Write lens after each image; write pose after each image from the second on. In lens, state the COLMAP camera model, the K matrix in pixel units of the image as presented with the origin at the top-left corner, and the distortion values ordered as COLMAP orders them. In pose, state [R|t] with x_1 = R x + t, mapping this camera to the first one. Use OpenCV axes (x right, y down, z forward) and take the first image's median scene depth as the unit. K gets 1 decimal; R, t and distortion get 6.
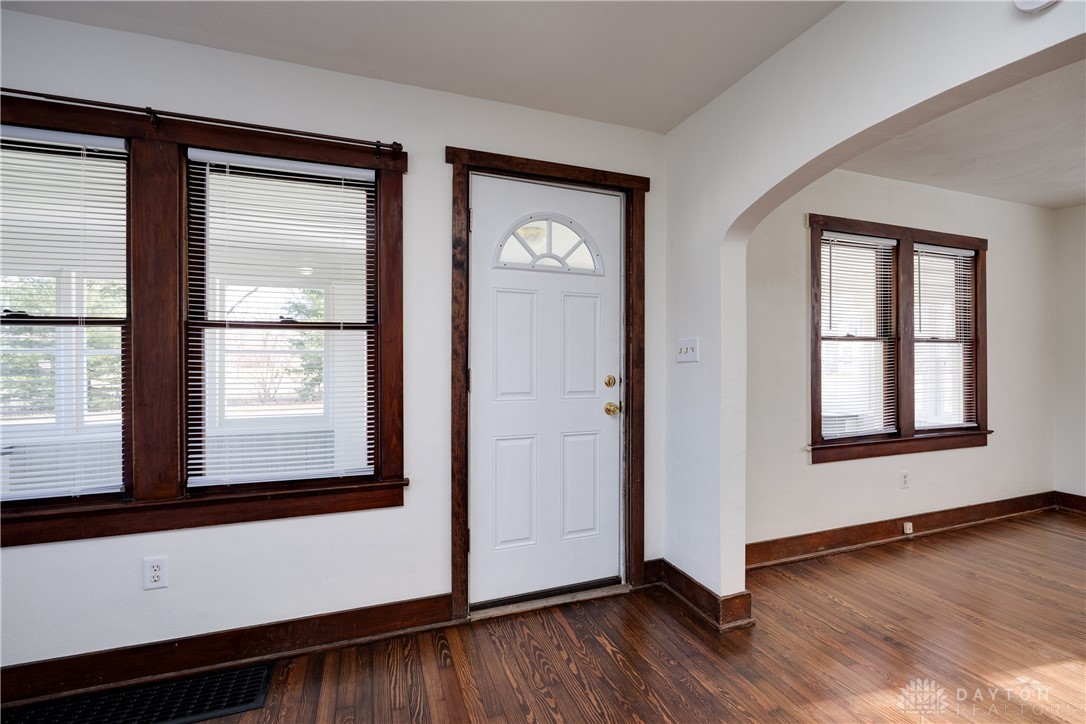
lens RADIAL K [[482.6, 0, 541.4], [0, 482.6, 356.3], [0, 0, 1]] dist [-0.000380, -0.000144]
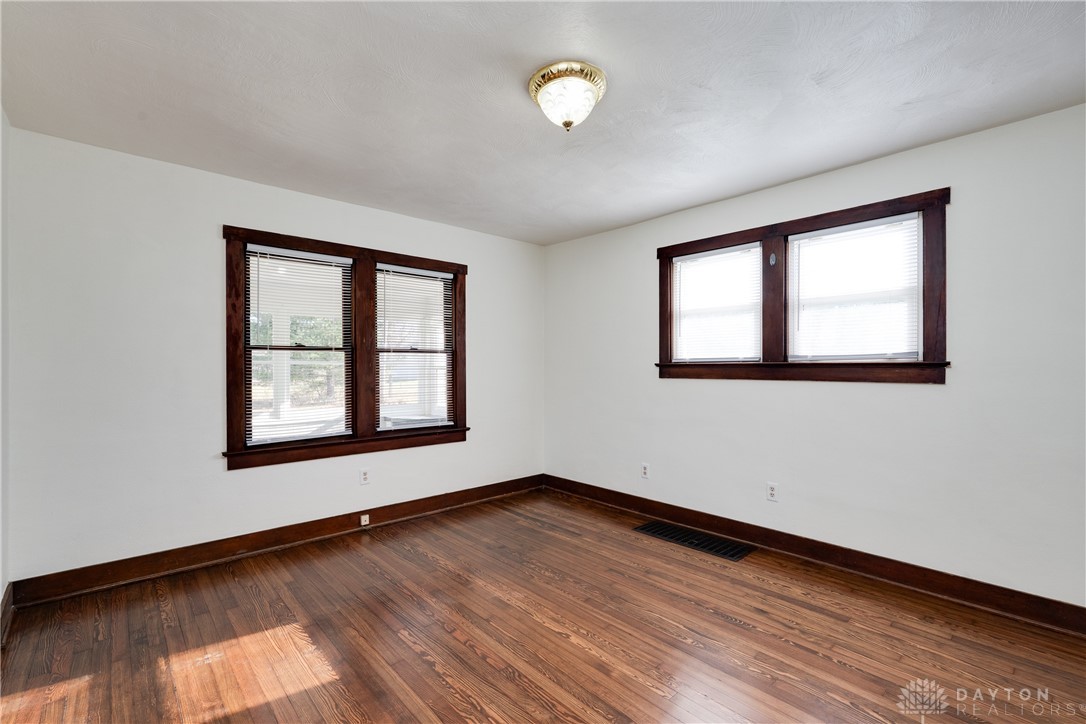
lens RADIAL K [[482.6, 0, 543.5], [0, 482.6, 366.1], [0, 0, 1]] dist [-0.000380, -0.000144]
pose [[0.926527, -0.001941, 0.376222, 0.709281], [0.002798, 0.999995, -0.001731, 0.006416], [-0.376217, 0.002657, 0.926528, -0.173438]]
